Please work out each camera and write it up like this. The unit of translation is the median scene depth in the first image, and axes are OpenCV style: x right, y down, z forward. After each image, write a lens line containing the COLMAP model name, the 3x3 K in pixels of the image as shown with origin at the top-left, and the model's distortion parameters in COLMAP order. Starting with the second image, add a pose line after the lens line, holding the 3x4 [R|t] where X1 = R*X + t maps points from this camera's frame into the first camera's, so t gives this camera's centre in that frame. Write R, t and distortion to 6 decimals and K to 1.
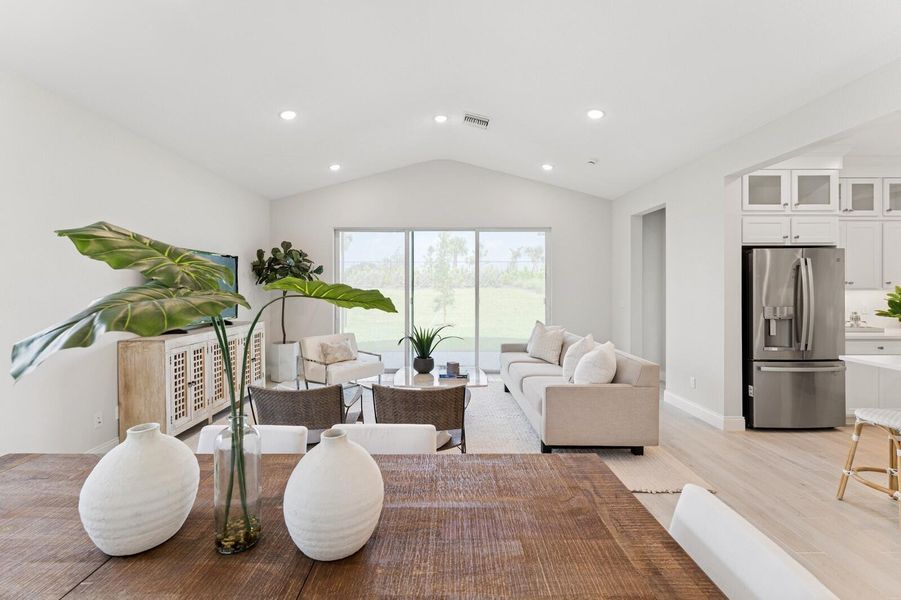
lens RADIAL K [[378.5, 0, 440.0], [0, 378.5, 286.8], [0, 0, 1]] dist [0.002852, -0.002084]
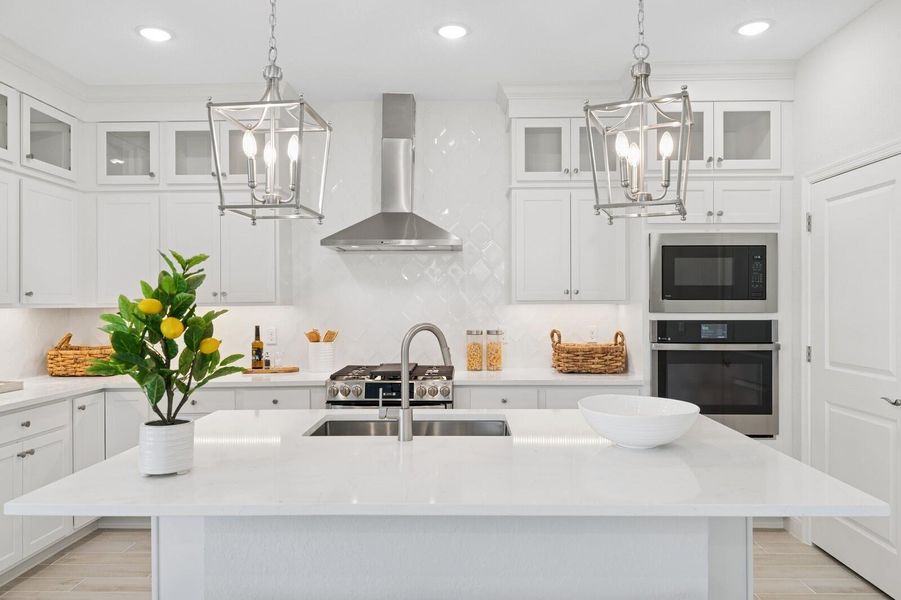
lens RADIAL K [[602.7, 0, 458.1], [0, 602.7, 306.3], [0, 0, 1]] dist [0.010657, 0.000142]
pose [[0.013293, -0.006058, 0.999893, 0.367250], [0.005476, 0.999967, 0.005985, 0.004957], [-0.999897, 0.005396, 0.013325, 0.411485]]
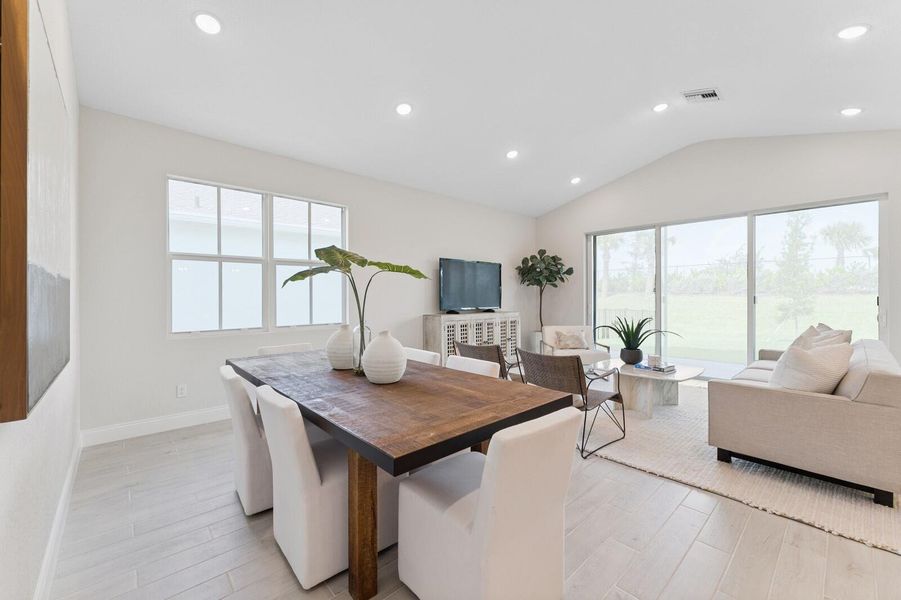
lens RADIAL K [[369.0, 0, 454.5], [0, 369.0, 297.6], [0, 0, 1]] dist [0.002428, -0.000055]
pose [[0.684137, 0.002925, -0.729347, 0.393475], [-0.000830, 0.999994, 0.003232, 0.048558], [0.729353, -0.001606, 0.684136, -0.039497]]
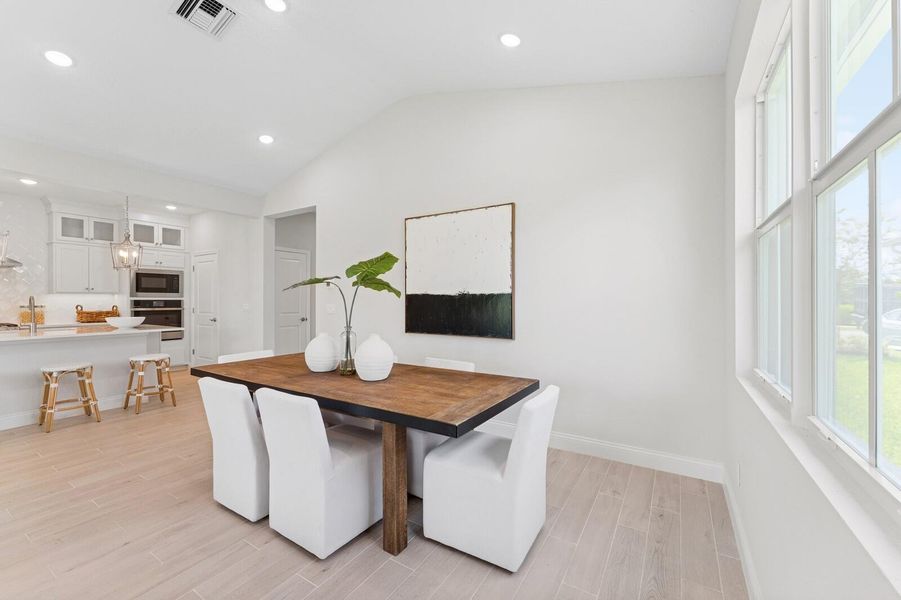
lens RADIAL K [[369.0, 0, 449.9], [0, 369.0, 296.9], [0, 0, 1]] dist [0.002428, -0.000055]
pose [[-0.845088, 0.008174, 0.534565, -0.645758], [0.006773, 0.999967, -0.004583, 0.036975], [-0.534584, -0.000253, -0.845115, 0.717219]]
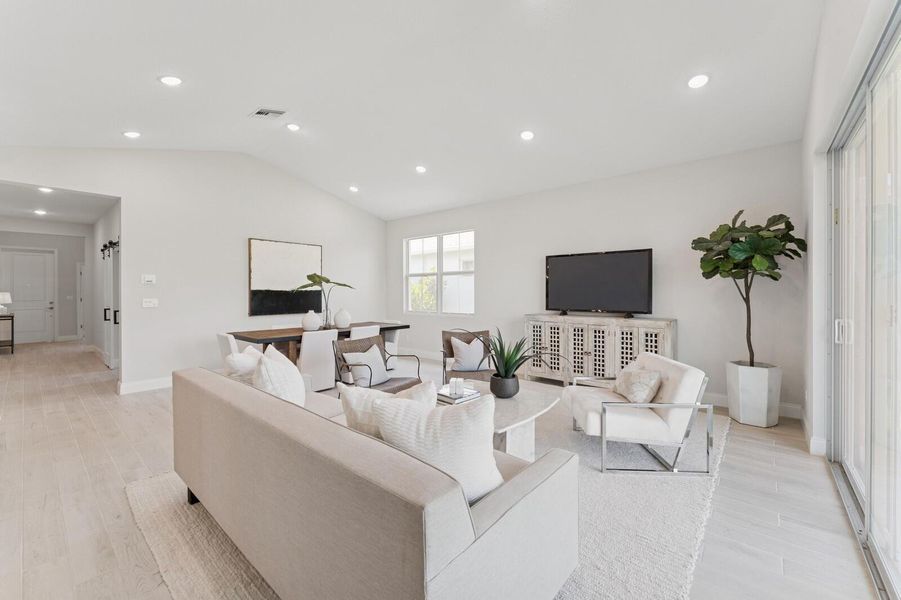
lens RADIAL K [[369.0, 0, 445.2], [0, 369.0, 294.4], [0, 0, 1]] dist [0.002428, -0.000055]
pose [[-0.658471, 0.011796, -0.752513, 0.606423], [0.002936, 0.999910, 0.013105, 0.025439], [0.752600, 0.006420, -0.658446, 1.499618]]
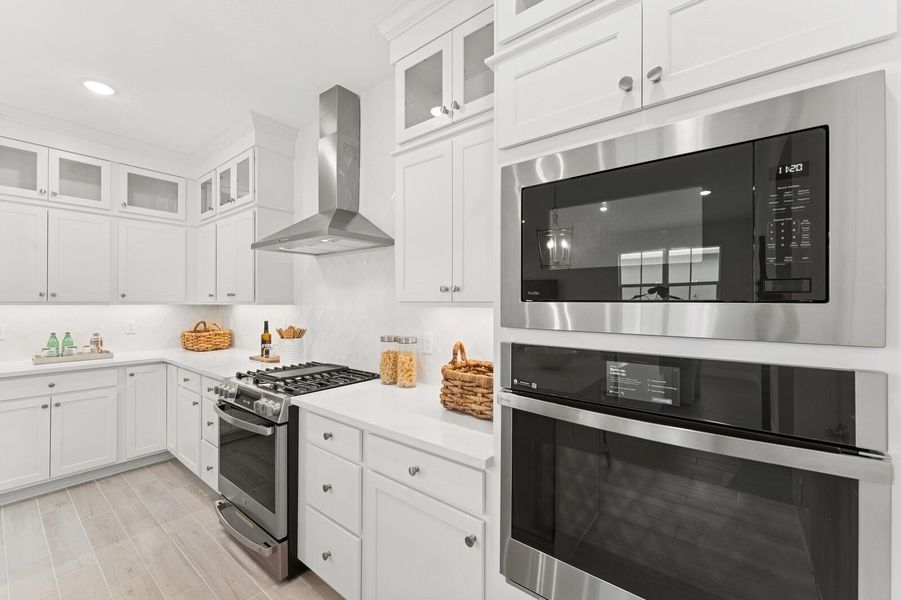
lens RADIAL K [[369.0, 0, 443.7], [0, 369.0, 300.4], [0, 0, 1]] dist [0.002428, -0.000055]
pose [[0.630101, 0.006861, 0.776483, 1.050299], [-0.002735, 0.999974, -0.006616, 0.003560], [-0.776508, 0.002045, 0.630104, -0.014899]]
